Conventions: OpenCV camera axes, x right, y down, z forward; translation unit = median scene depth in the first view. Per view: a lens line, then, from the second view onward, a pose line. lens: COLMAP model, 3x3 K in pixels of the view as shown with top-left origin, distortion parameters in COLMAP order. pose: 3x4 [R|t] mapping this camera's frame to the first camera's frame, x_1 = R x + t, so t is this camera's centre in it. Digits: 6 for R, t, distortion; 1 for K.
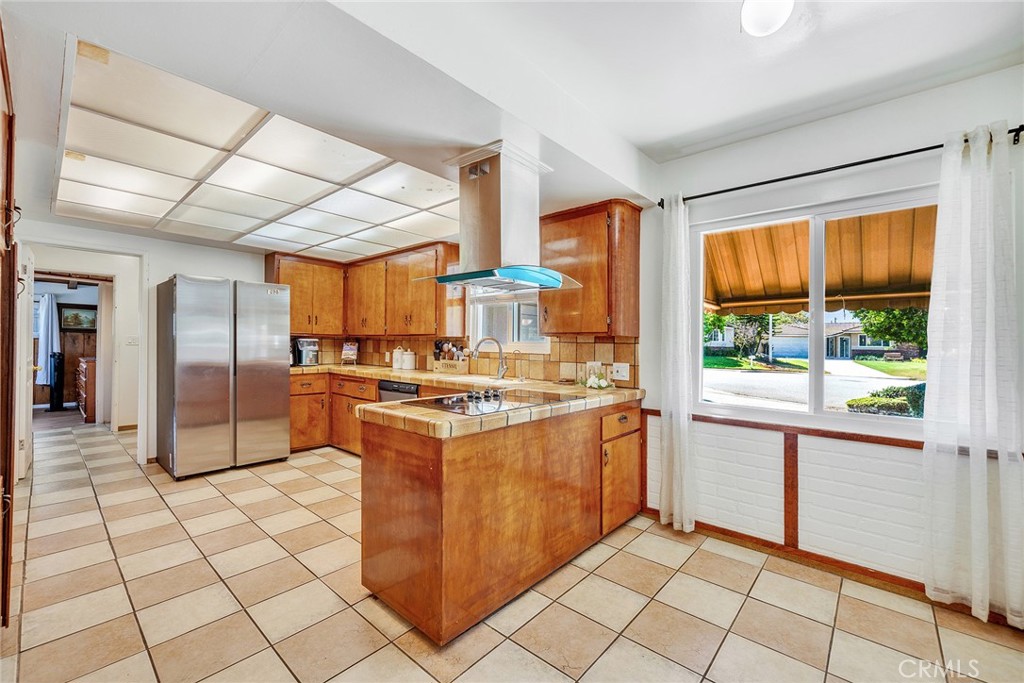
lens RADIAL K [[412.5, 0, 510.7], [0, 412.5, 343.8], [0, 0, 1]] dist [-0.000920, -0.000013]
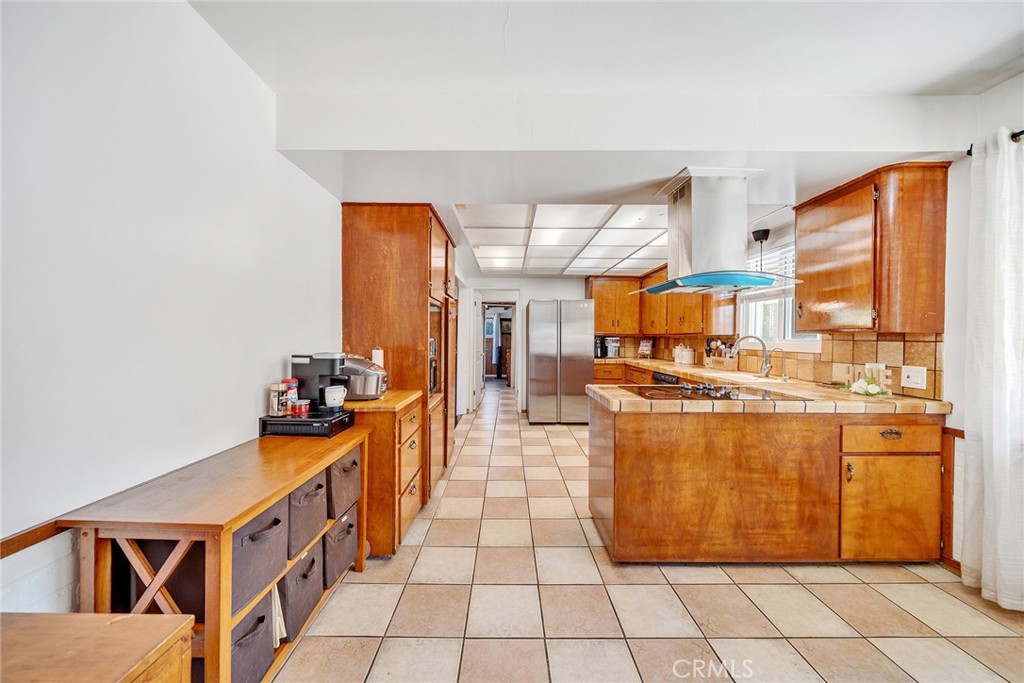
lens RADIAL K [[355.7, 0, 508.1], [0, 355.7, 341.2], [0, 0, 1]] dist [-0.006313, 0.000588]
pose [[0.672550, -0.001269, -0.740051, 0.243103], [0.002171, 0.999998, 0.000258, -0.003257], [0.740049, -0.001780, 0.672551, -0.030492]]
